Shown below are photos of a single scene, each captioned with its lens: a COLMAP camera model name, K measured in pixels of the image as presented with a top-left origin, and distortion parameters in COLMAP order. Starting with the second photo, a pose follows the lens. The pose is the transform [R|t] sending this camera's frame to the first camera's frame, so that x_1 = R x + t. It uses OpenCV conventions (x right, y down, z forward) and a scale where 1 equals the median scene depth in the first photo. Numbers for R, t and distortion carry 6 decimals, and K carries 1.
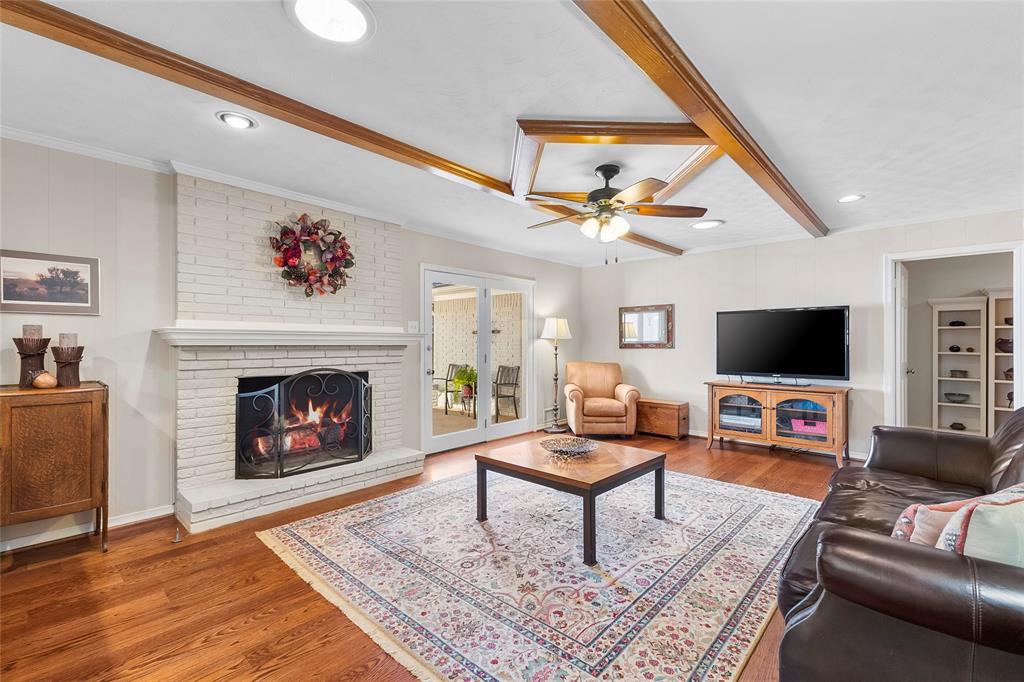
lens RADIAL K [[449.7, 0, 513.4], [0, 449.7, 340.3], [0, 0, 1]] dist [0.007823, -0.001447]
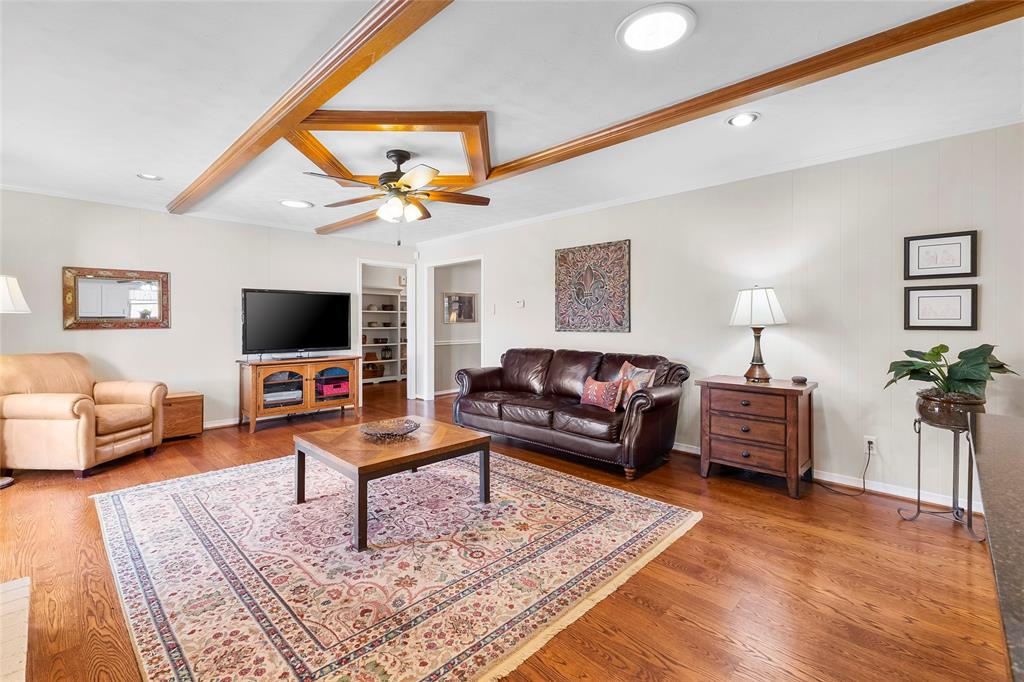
lens RADIAL K [[449.7, 0, 510.1], [0, 449.7, 323.7], [0, 0, 1]] dist [0.007823, -0.001447]
pose [[0.030798, -0.006080, 0.999507, -0.561104], [-0.005099, 0.999968, 0.006240, 0.002595], [-0.999513, -0.005289, 0.030766, 0.484207]]
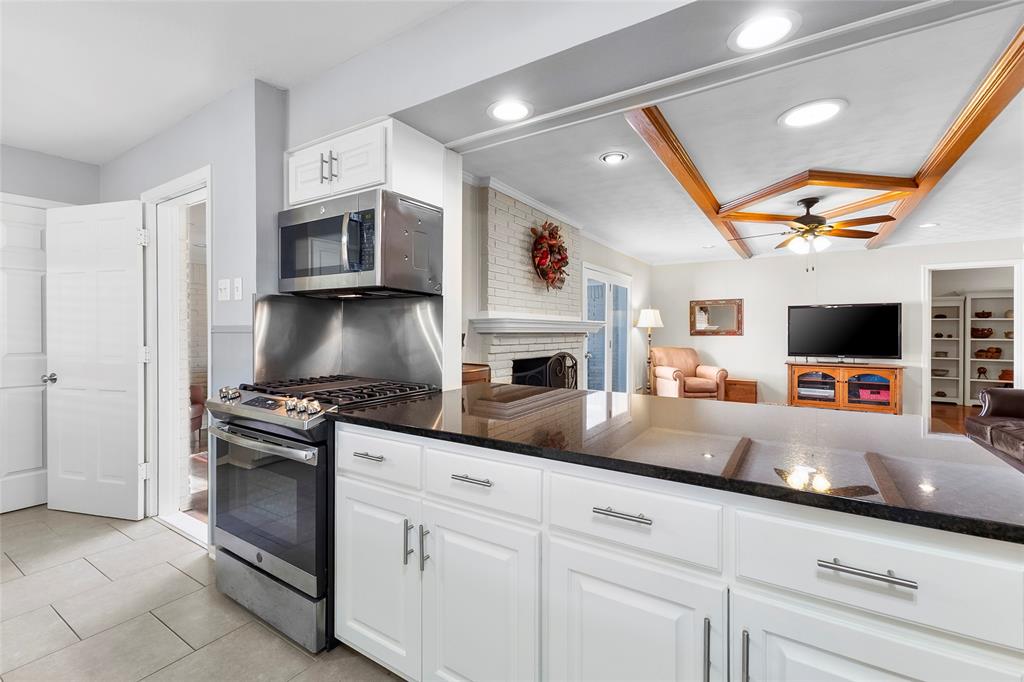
lens RADIAL K [[449.7, 0, 510.7], [0, 449.7, 328.9], [0, 0, 1]] dist [0.007823, -0.001447]
pose [[0.986242, 0.001477, 0.165303, -0.599761], [-0.001851, 0.999996, 0.002111, -0.000848], [-0.165300, -0.002388, 0.986240, -0.117390]]
